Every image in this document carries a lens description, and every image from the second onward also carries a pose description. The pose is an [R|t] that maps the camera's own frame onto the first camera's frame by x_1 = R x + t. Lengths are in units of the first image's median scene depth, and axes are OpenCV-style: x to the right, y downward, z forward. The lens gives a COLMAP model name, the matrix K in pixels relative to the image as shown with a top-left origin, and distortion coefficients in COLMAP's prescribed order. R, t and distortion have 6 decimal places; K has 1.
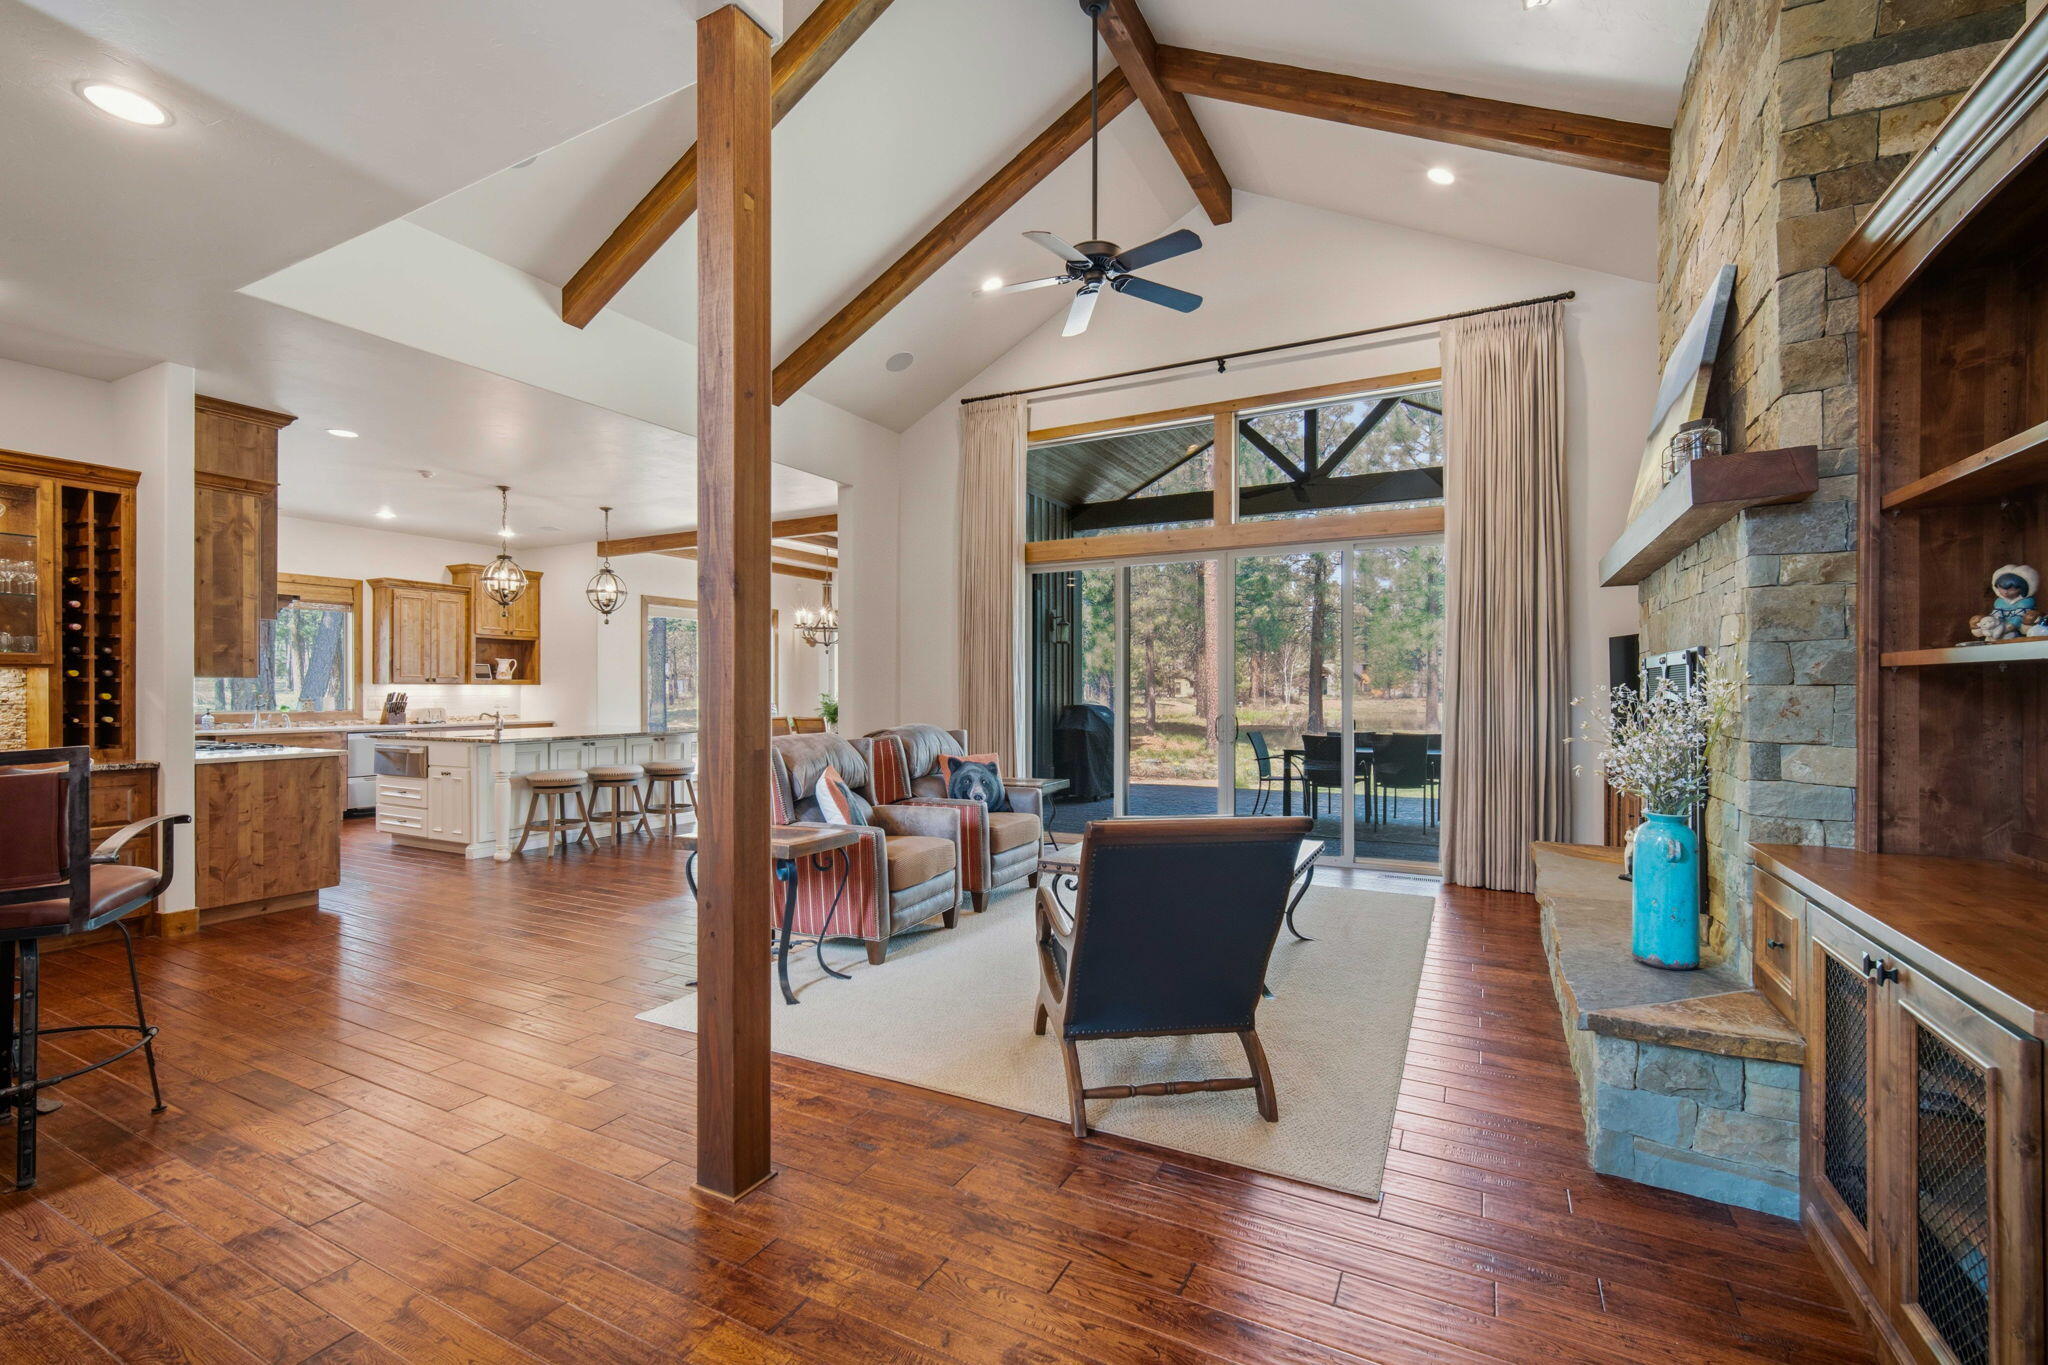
lens RADIAL K [[883.7, 0, 1018.3], [0, 883.7, 687.8], [0, 0, 1]] dist [0.009440, 0.001436]
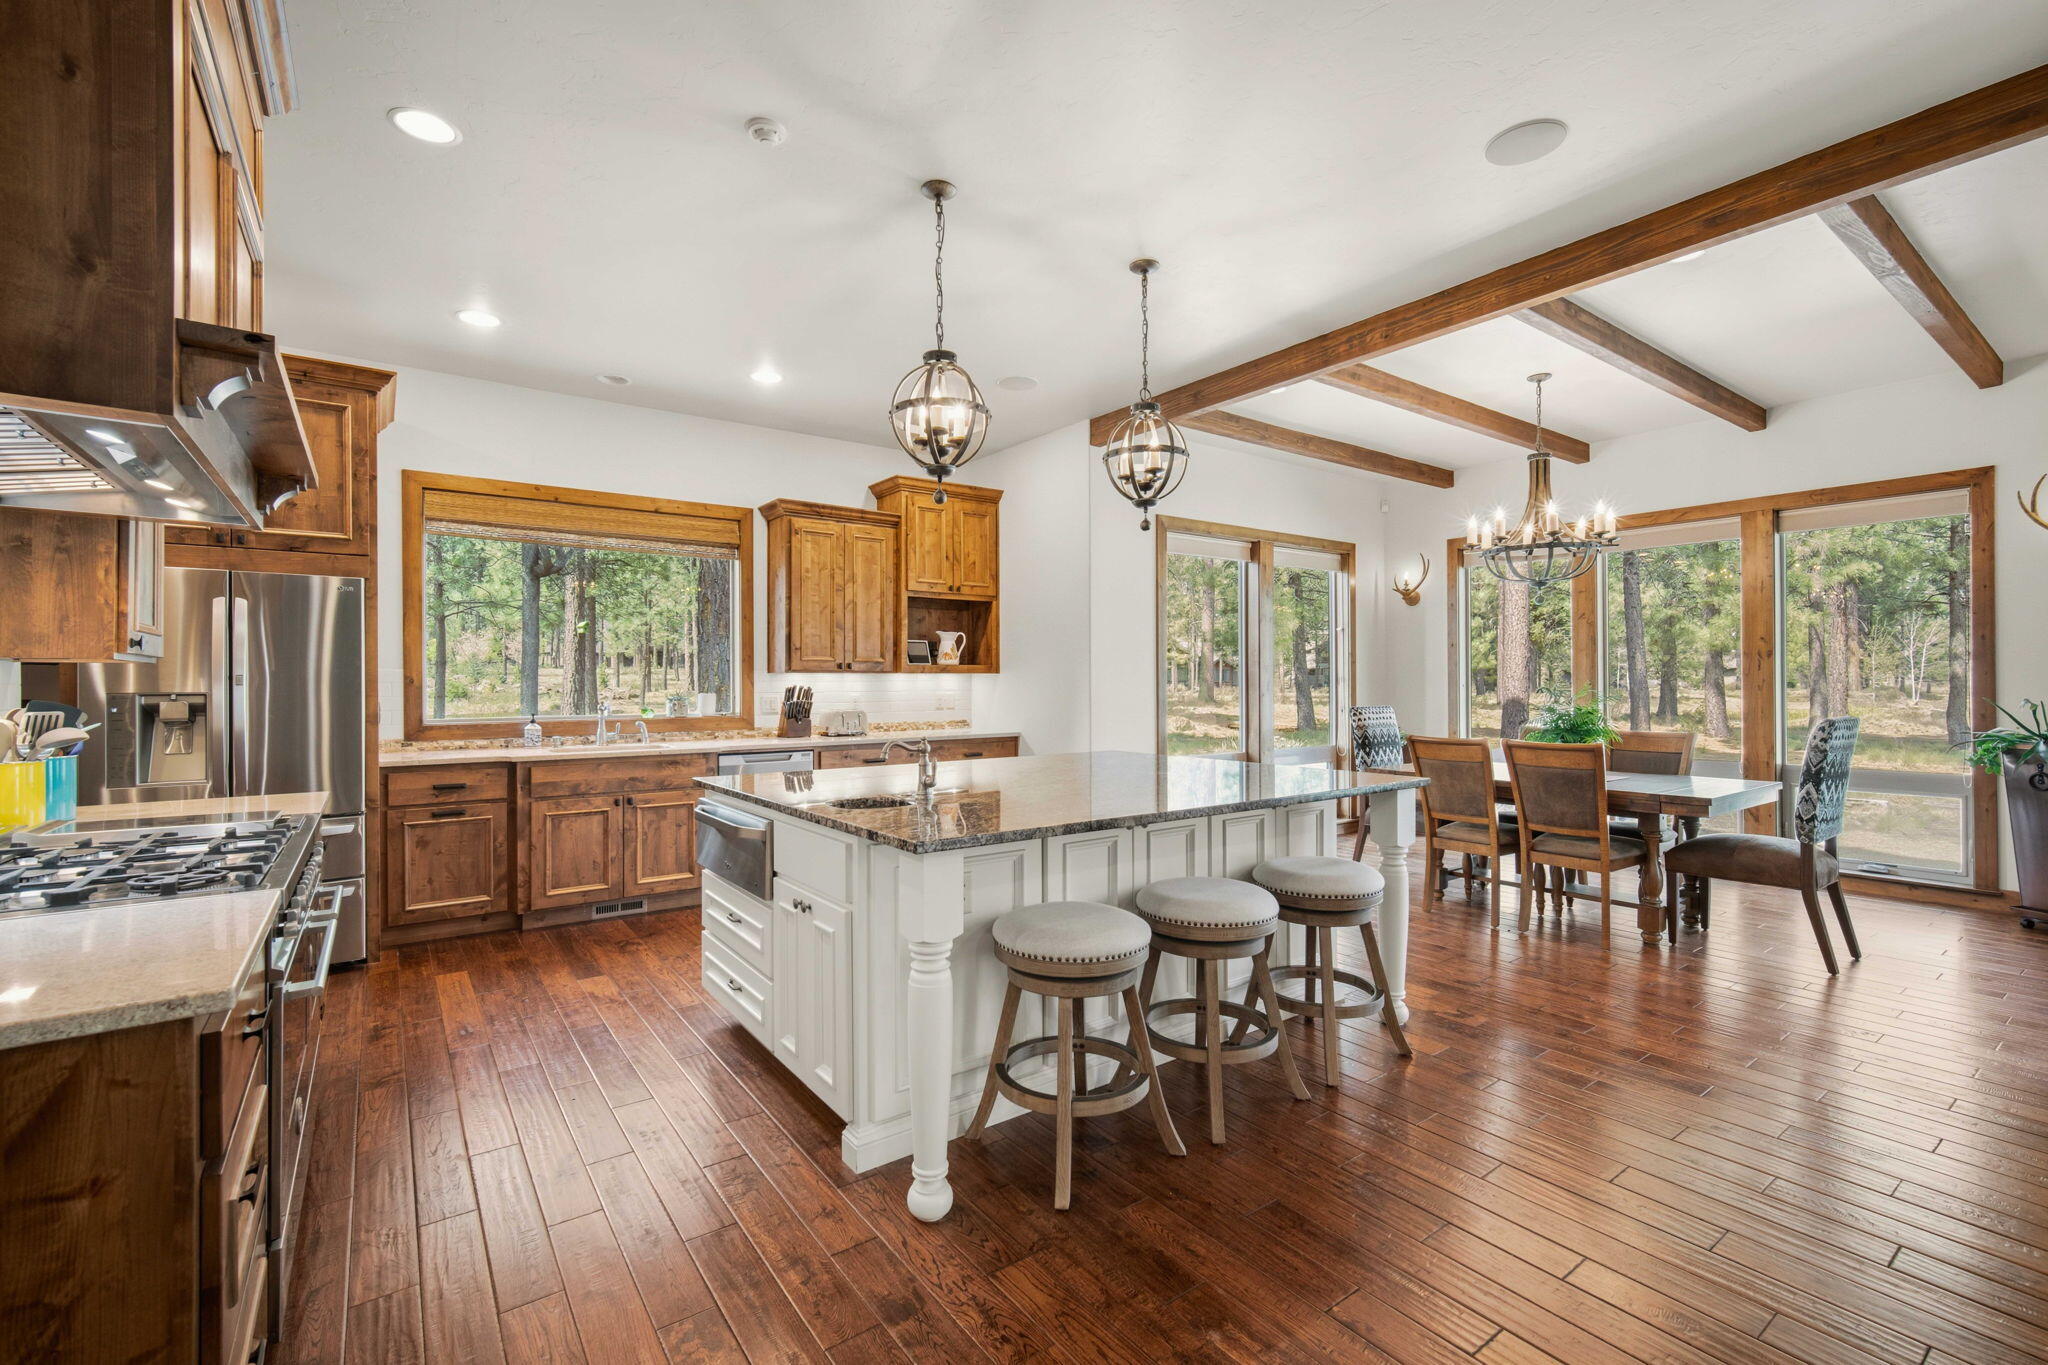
lens RADIAL K [[883.7, 0, 1028.7], [0, 883.7, 679.3], [0, 0, 1]] dist [0.009440, 0.001436]
pose [[0.903227, -0.003493, -0.429150, -0.282137], [0.003338, 0.999994, -0.001114, 0.001571], [0.429151, -0.000426, 0.903233, 0.498107]]
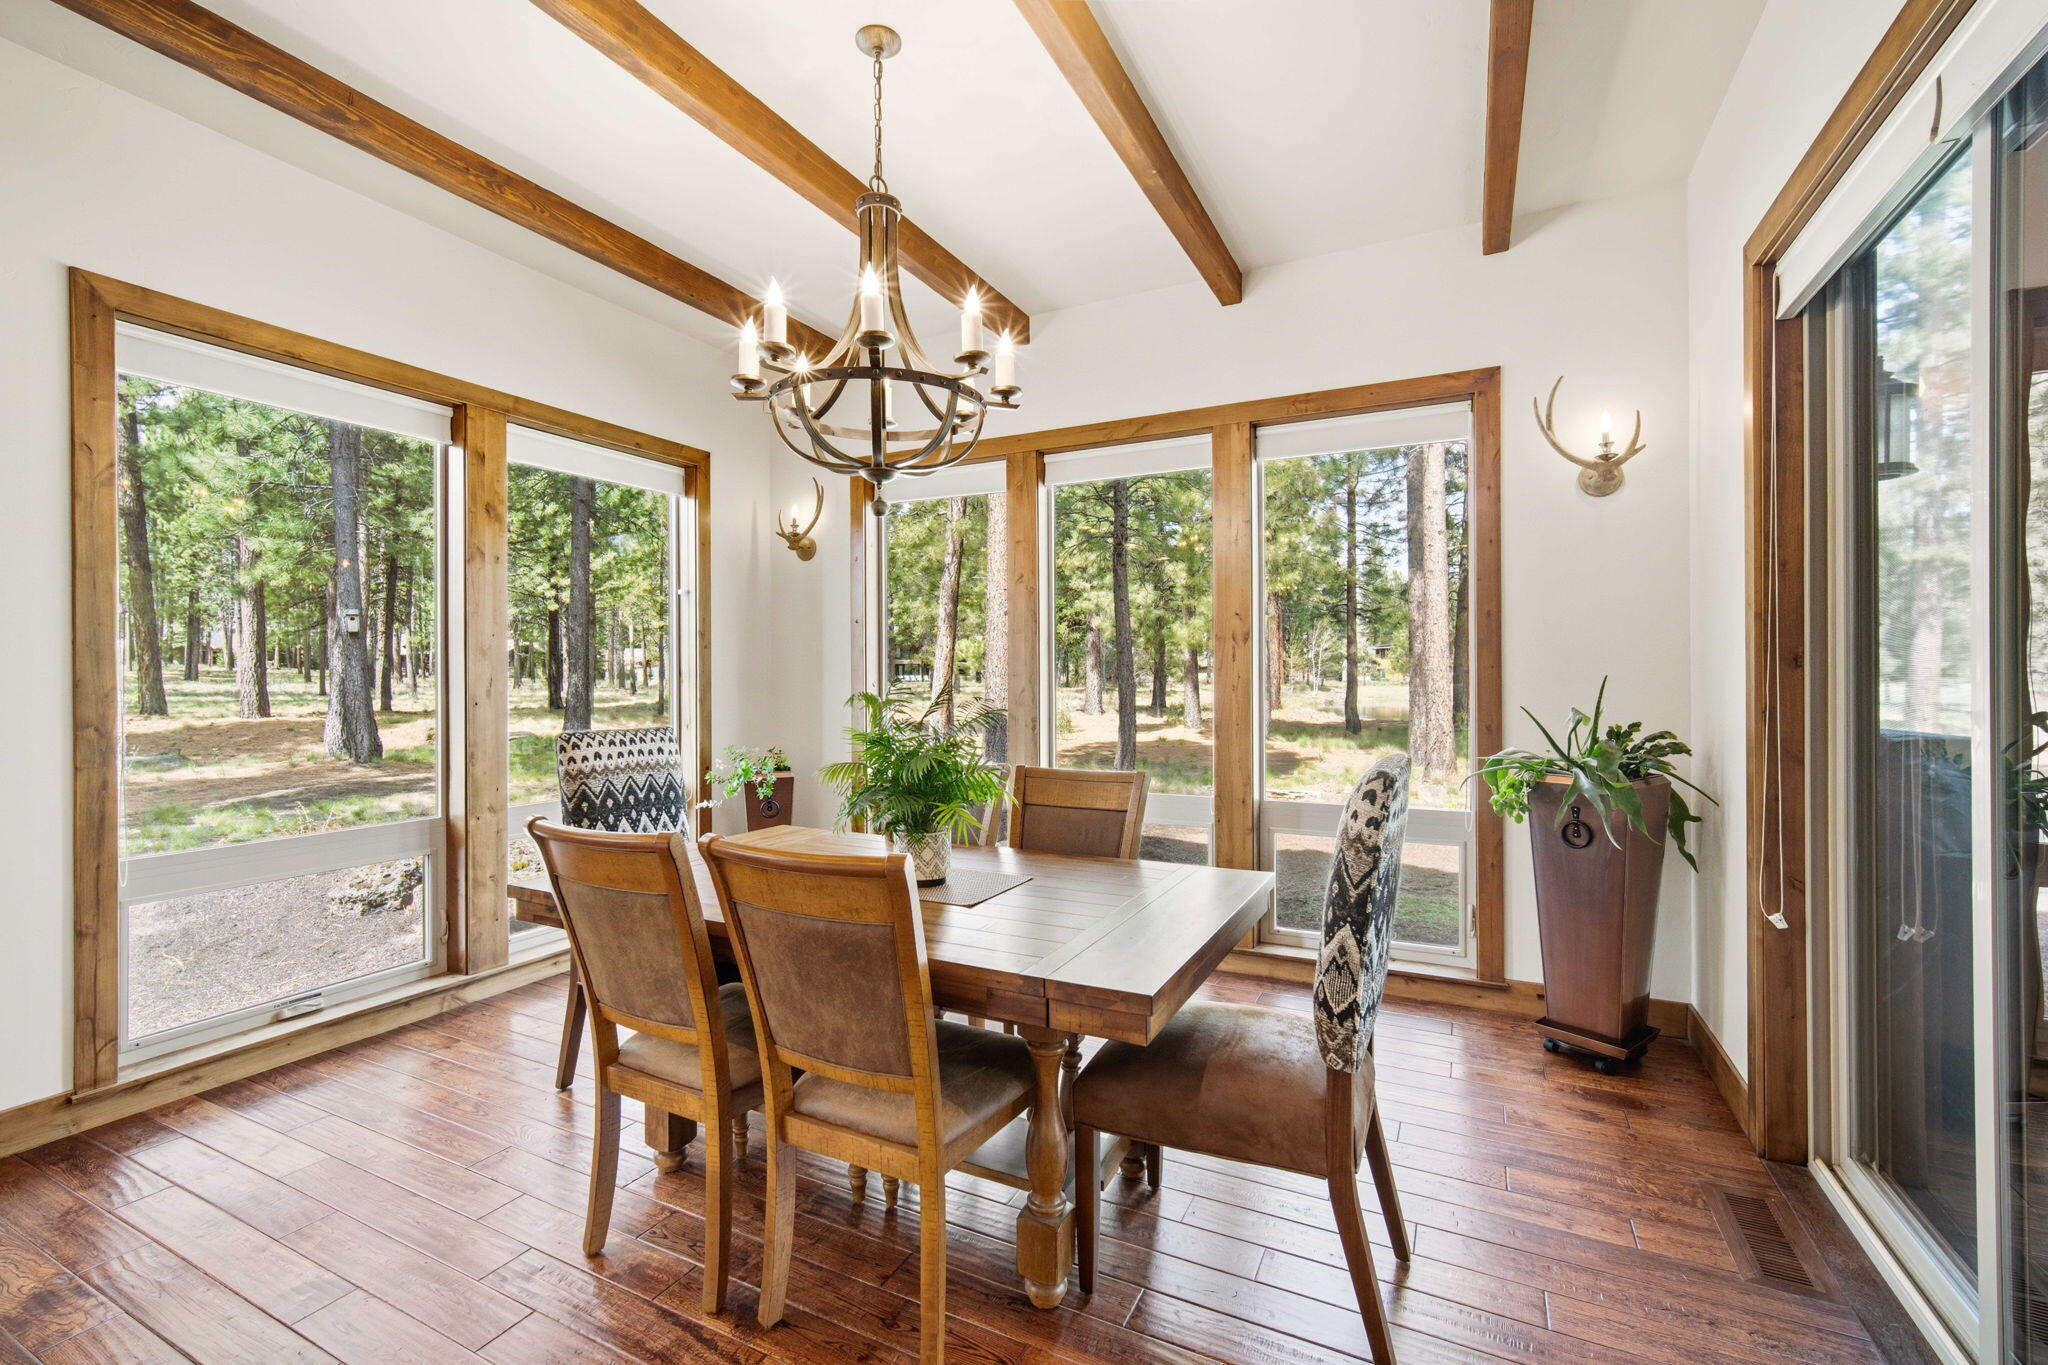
lens RADIAL K [[883.7, 0, 1018.0], [0, 883.7, 677.5], [0, 0, 1]] dist [0.009440, 0.001436]
pose [[0.999852, -0.003375, 0.016847, -0.234749], [0.003328, 0.999991, 0.002809, 0.001922], [-0.016856, -0.002752, 0.999854, 0.700571]]
